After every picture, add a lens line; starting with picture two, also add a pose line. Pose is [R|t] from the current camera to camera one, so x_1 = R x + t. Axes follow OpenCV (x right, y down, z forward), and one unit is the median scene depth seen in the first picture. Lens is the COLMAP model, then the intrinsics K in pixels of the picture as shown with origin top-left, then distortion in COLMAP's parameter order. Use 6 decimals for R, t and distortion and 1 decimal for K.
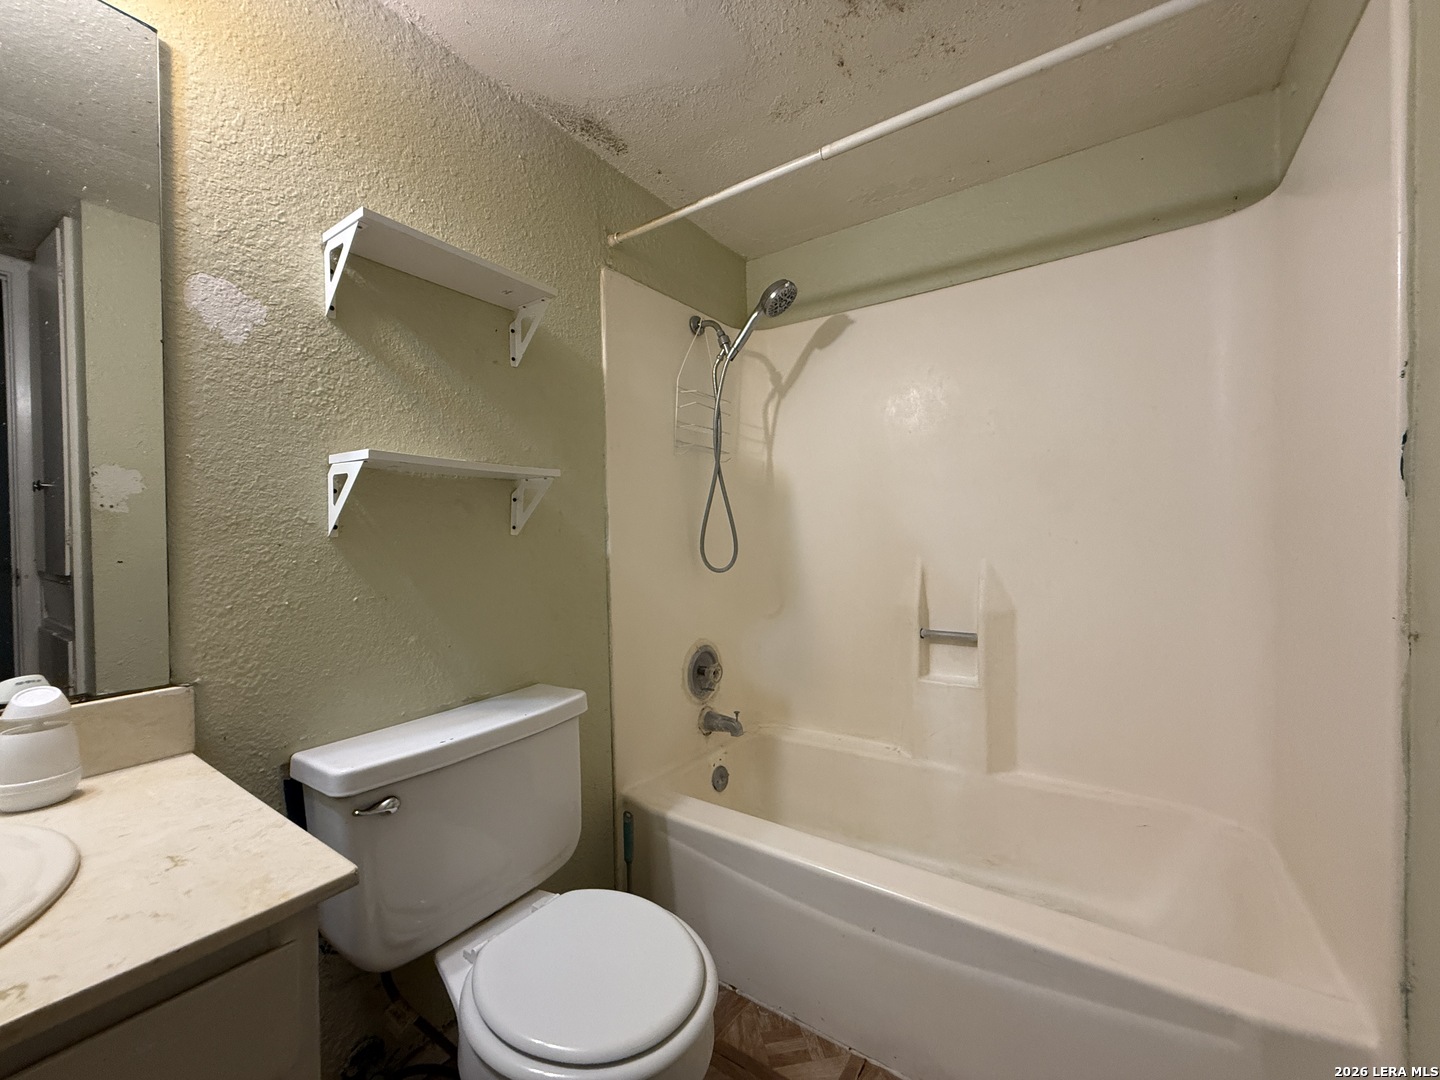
lens RADIAL K [[570.8, 0, 722.6], [0, 570.8, 544.2], [0, 0, 1]] dist [-0.001152, 0.000314]
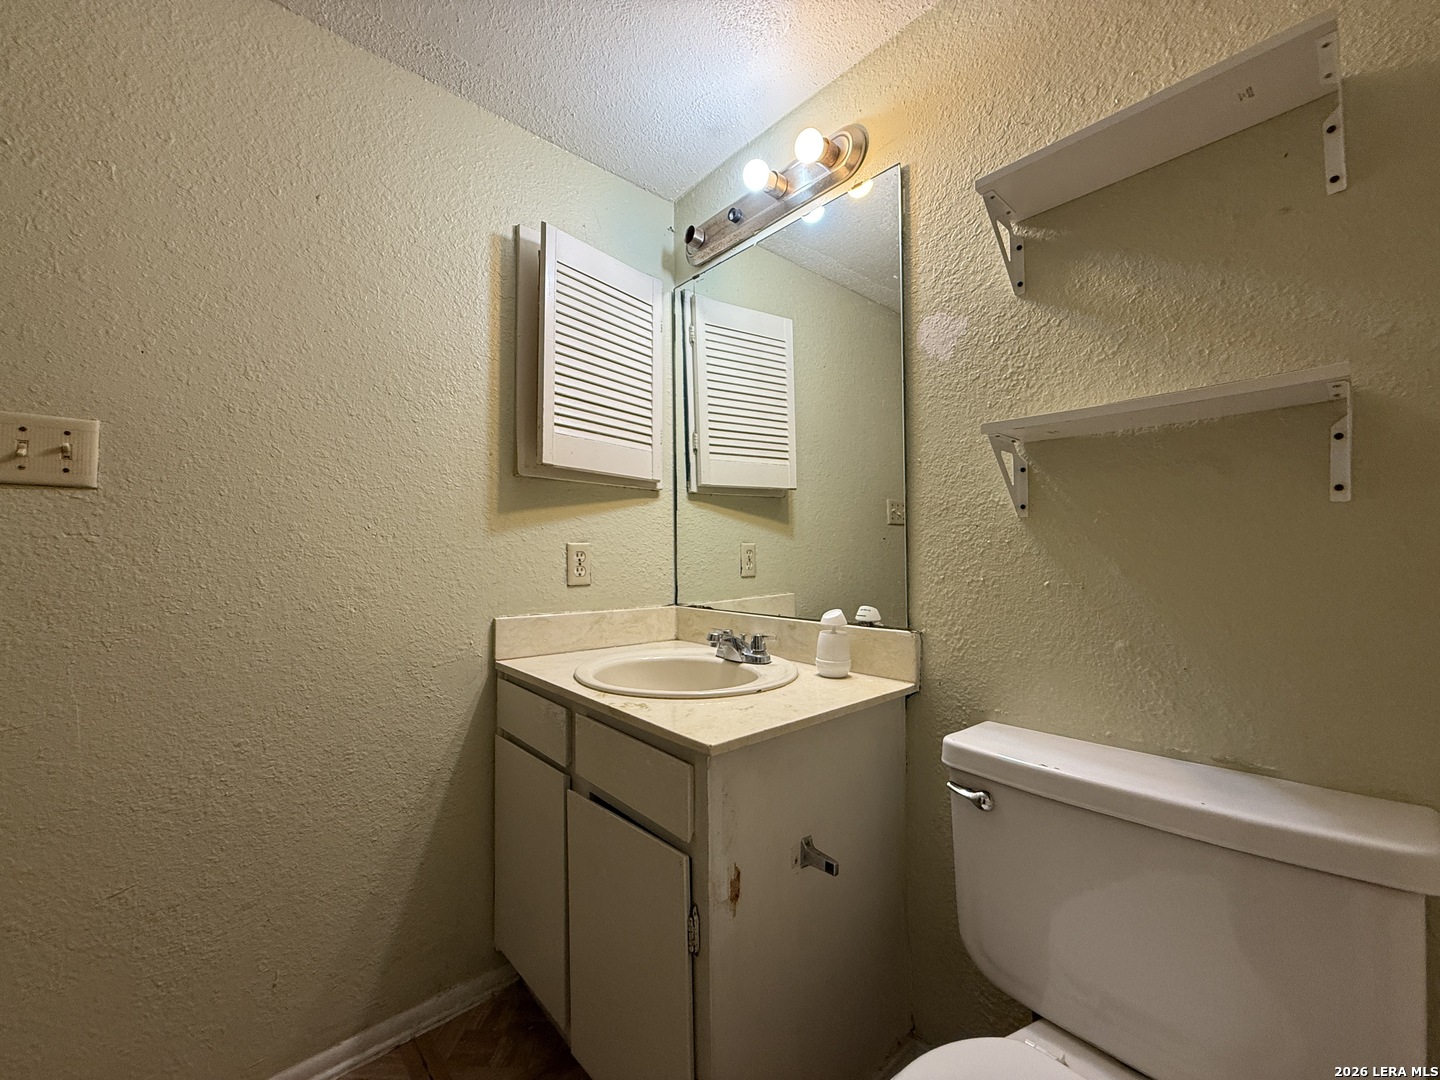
lens RADIAL K [[570.8, 0, 705.8], [0, 570.8, 540.7], [0, 0, 1]] dist [-0.001152, 0.000314]
pose [[-0.243252, -0.005724, -0.969946, 0.414073], [-0.006940, 0.999967, -0.004160, 0.037444], [0.969938, 0.005719, -0.243284, 0.744044]]
